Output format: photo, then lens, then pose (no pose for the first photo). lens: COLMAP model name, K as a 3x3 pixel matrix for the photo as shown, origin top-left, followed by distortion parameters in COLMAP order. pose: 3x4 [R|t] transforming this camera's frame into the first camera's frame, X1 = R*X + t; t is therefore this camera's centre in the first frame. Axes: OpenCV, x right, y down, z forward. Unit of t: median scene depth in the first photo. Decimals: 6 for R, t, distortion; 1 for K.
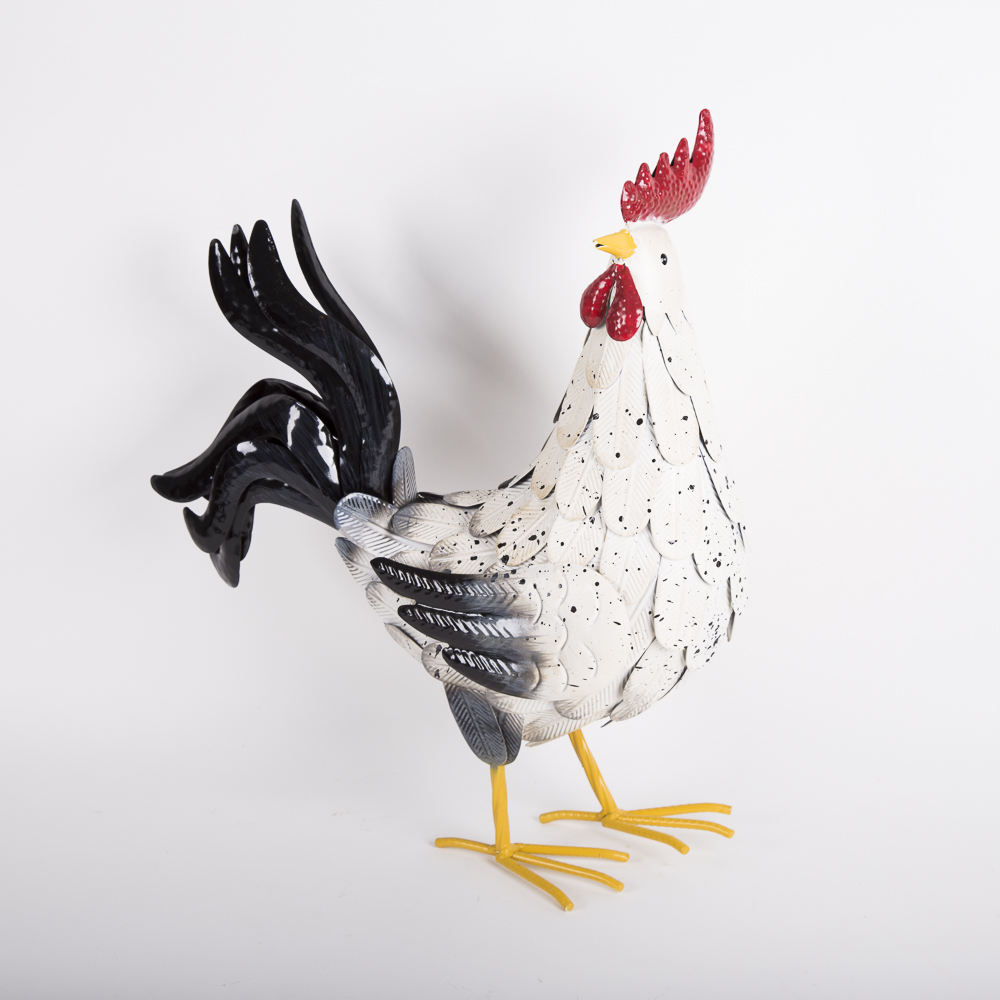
lens RADIAL K [[2422.8, 0, 500.0], [0, 2422.8, 500.0], [0, 0, 1]] dist [0.123236, 0.150227]
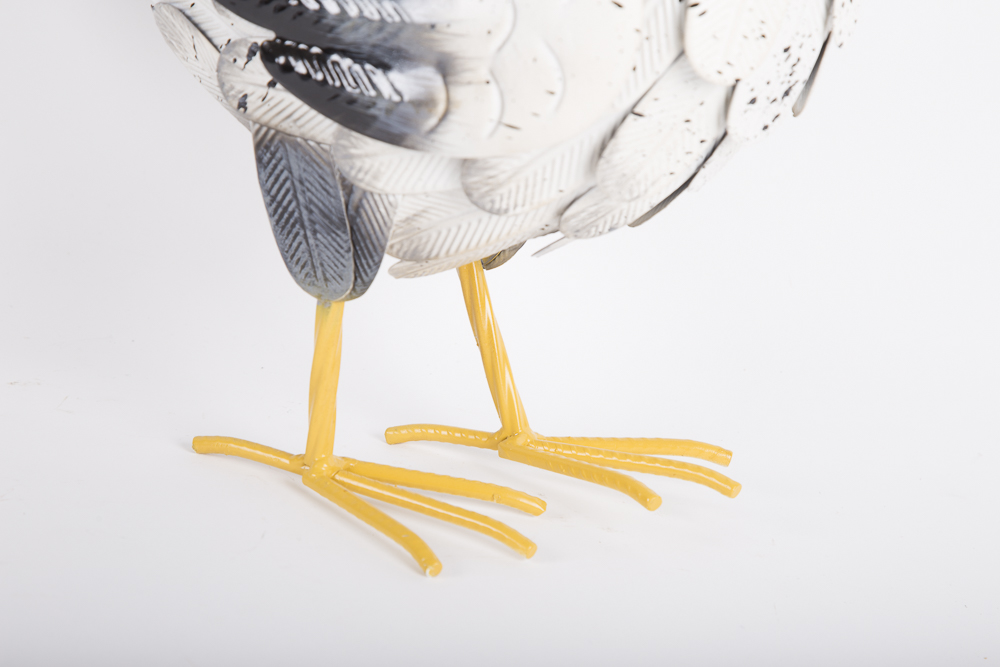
lens RADIAL K [[2618.4, 0, 500.0], [0, 2618.4, 333.5], [0, 0, 1]] dist [0.384515, -0.111611]
pose [[0.987275, 0.136389, 0.081775, -0.010851], [-0.134972, 0.990591, -0.022638, 0.126698], [-0.084093, 0.011312, 0.996394, 0.426869]]
